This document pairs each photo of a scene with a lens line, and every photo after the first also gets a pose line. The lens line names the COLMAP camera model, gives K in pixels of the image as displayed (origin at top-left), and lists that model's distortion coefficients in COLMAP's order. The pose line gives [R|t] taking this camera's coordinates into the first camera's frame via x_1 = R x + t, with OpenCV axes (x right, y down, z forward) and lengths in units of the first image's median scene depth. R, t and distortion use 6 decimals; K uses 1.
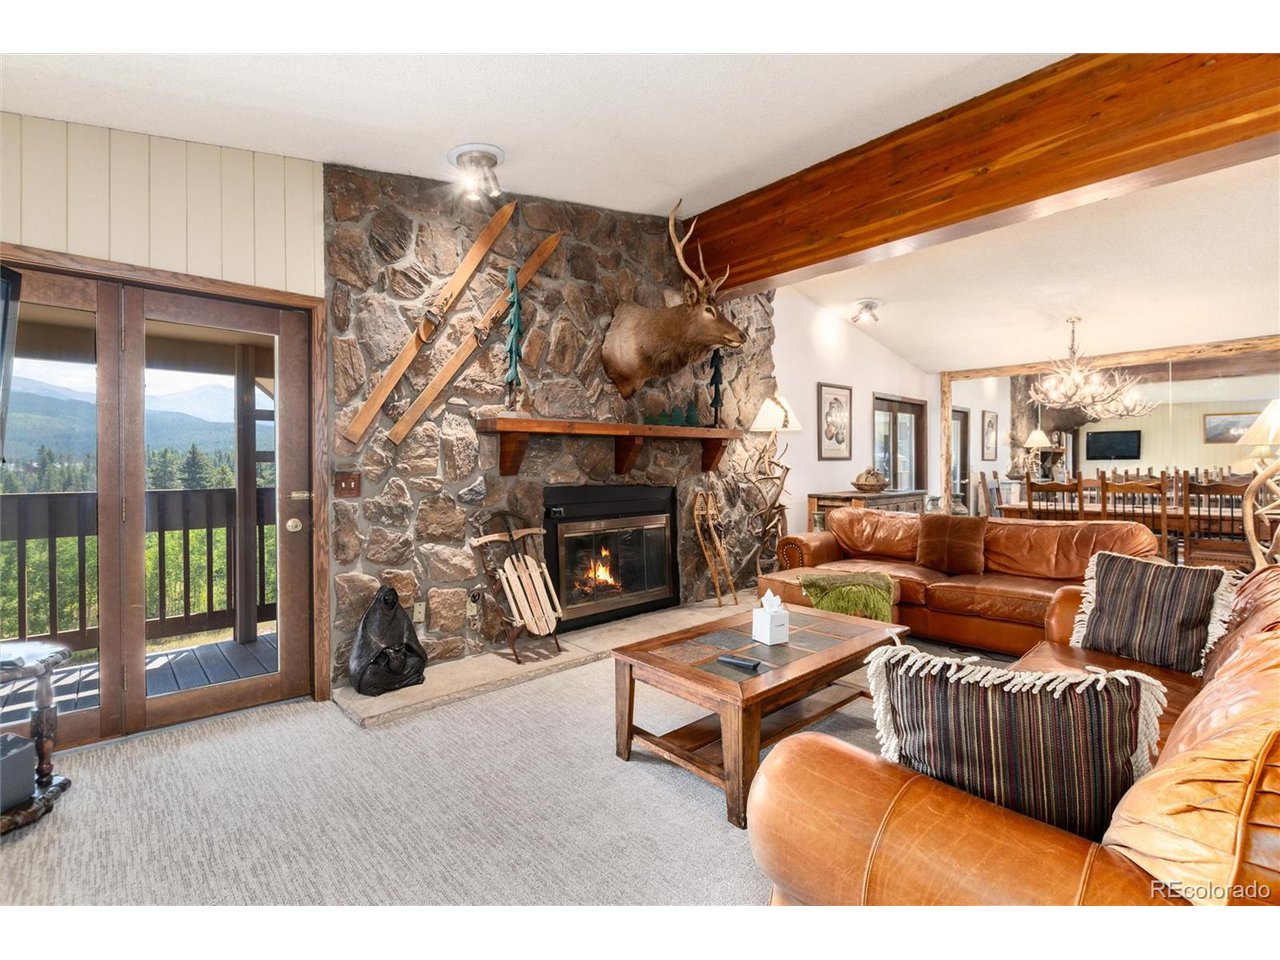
lens RADIAL K [[608.0, 0, 658.2], [0, 608.0, 471.4], [0, 0, 1]] dist [-0.000440, -0.000199]
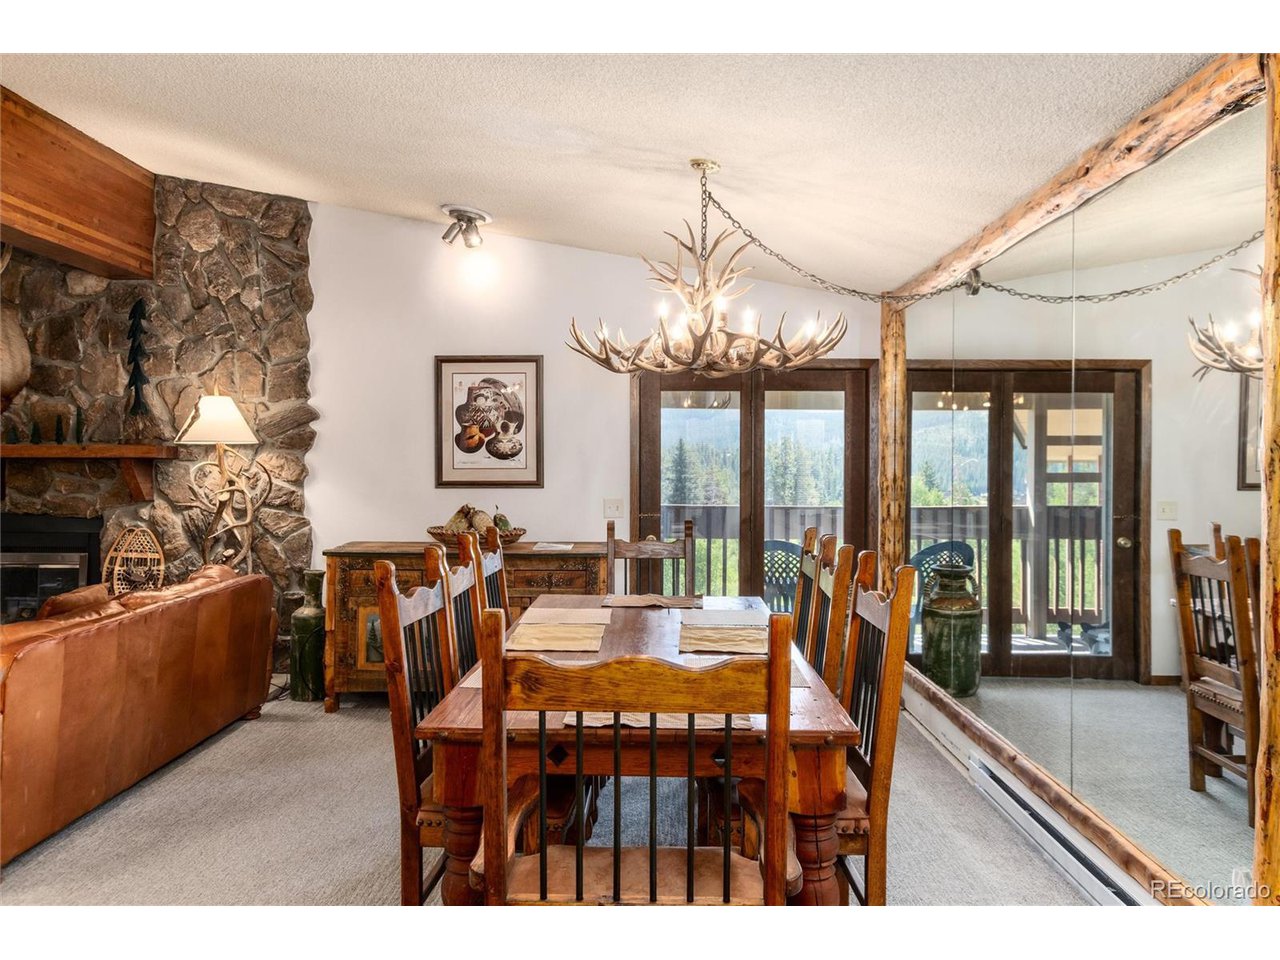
lens RADIAL K [[903.9, 0, 655.6], [0, 903.9, 470.3], [0, 0, 1]] dist [0.002681, 0.003288]
pose [[0.715071, 0.014526, -0.698901, 1.661864], [-0.016901, 0.999851, 0.003489, -0.065703], [0.698847, 0.009317, 0.715210, 0.819739]]
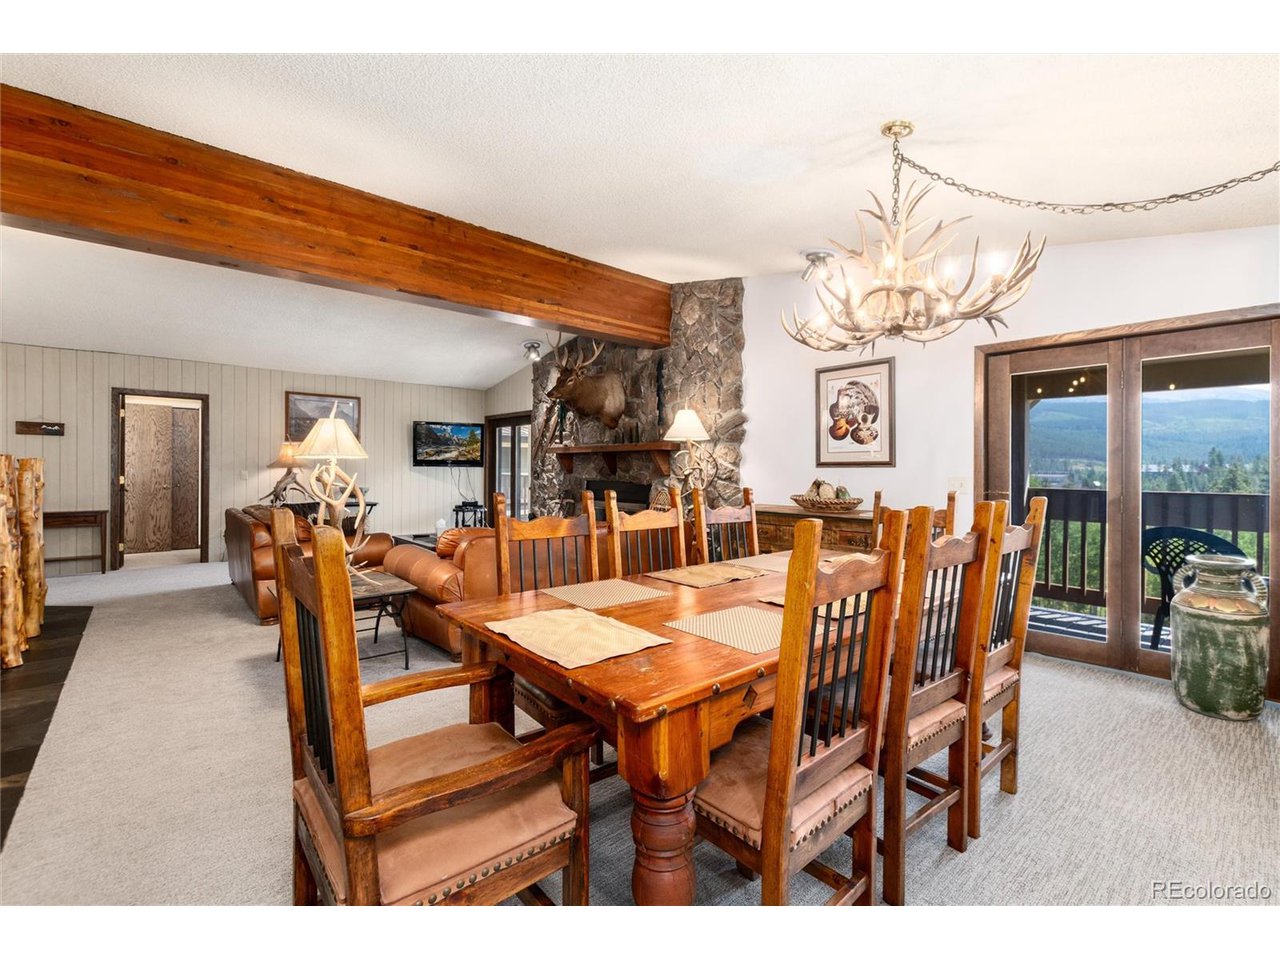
lens RADIAL K [[574.5, 0, 643.5], [0, 574.5, 474.0], [0, 0, 1]] dist [0.000363, 0.000312]
pose [[-0.054047, 0.017401, -0.998387, 1.652433], [-0.014046, 0.999736, 0.018185, -0.030097], [0.998440, 0.015006, -0.053788, 1.297321]]
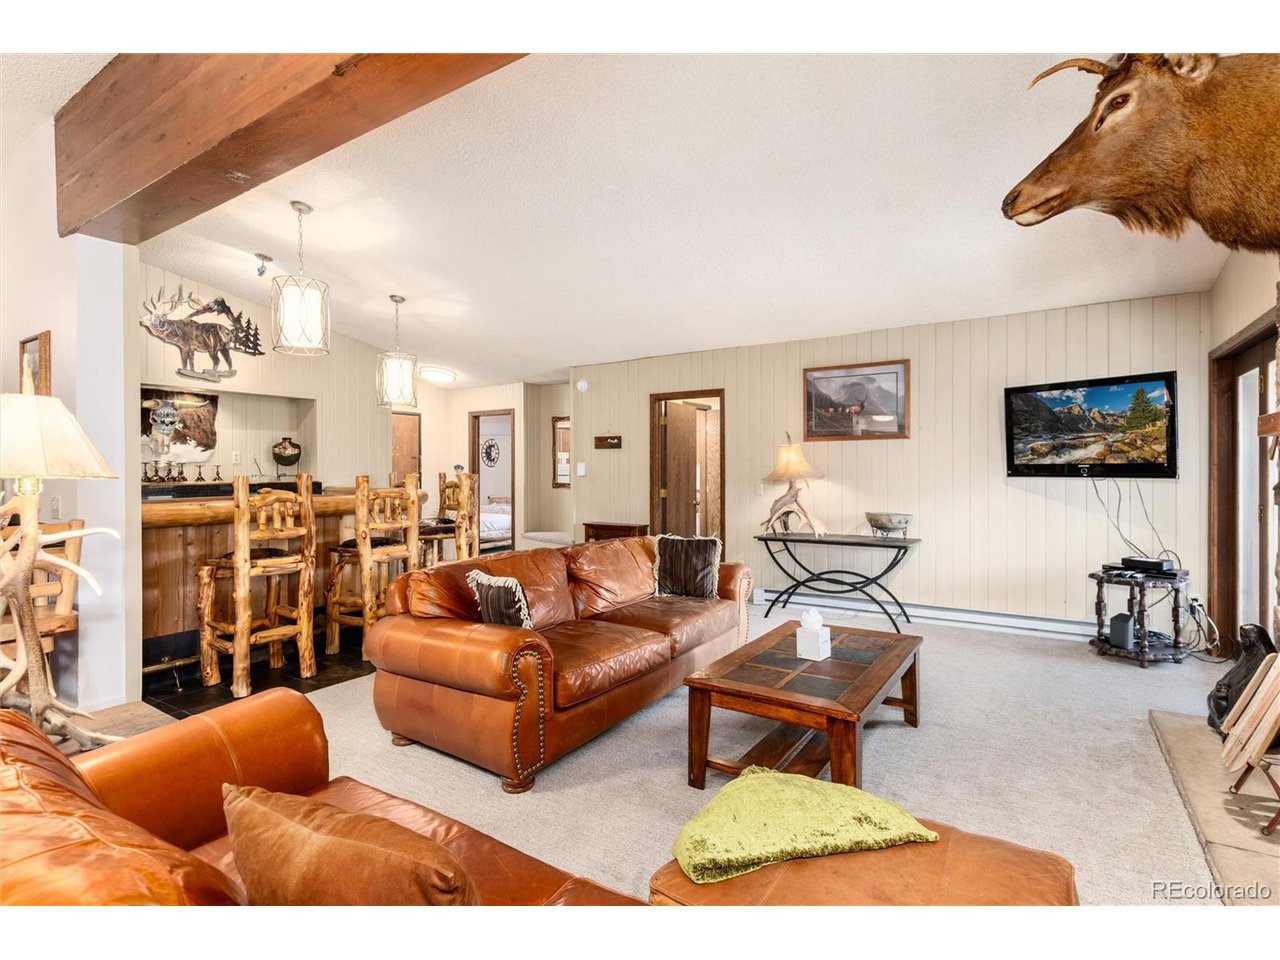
lens RADIAL K [[608.0, 0, 658.2], [0, 608.0, 471.4], [0, 0, 1]] dist [-0.000440, -0.000199]
pose [[-0.970821, 0.012064, -0.239500, 0.441298], [0.009338, 0.999878, 0.012515, -0.040206], [0.239622, 0.009913, -0.970816, 1.282751]]
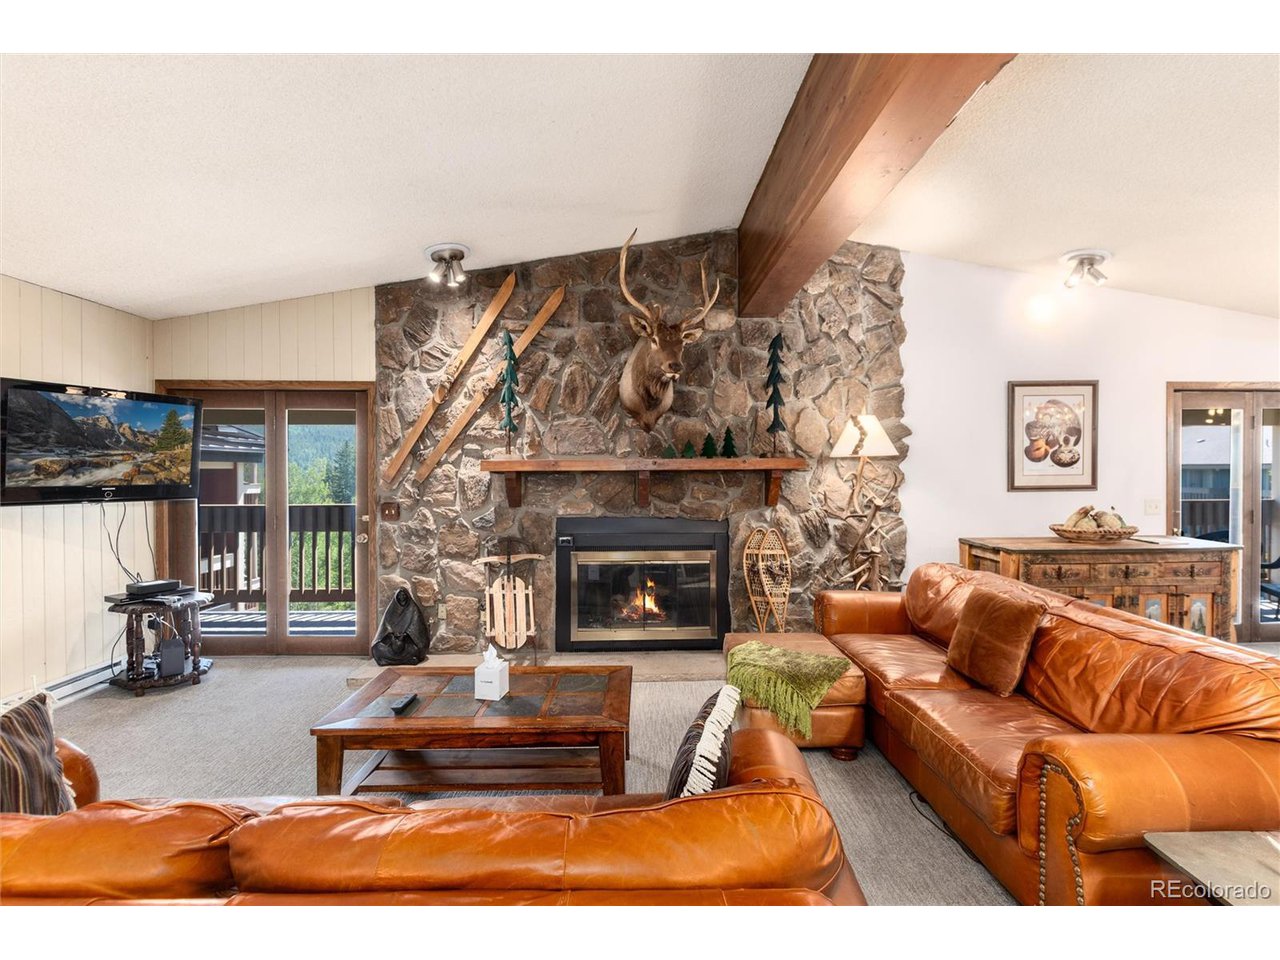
lens RADIAL K [[607.9, 0, 640.0], [0, 607.9, 480.0], [0, 0, 1]] dist [-0.002910, -0.000288]
pose [[0.736806, 0.015365, -0.675930, 0.682118], [-0.007261, 0.999864, 0.014814, -0.061219], [0.676065, -0.006007, 0.736817, 0.286542]]
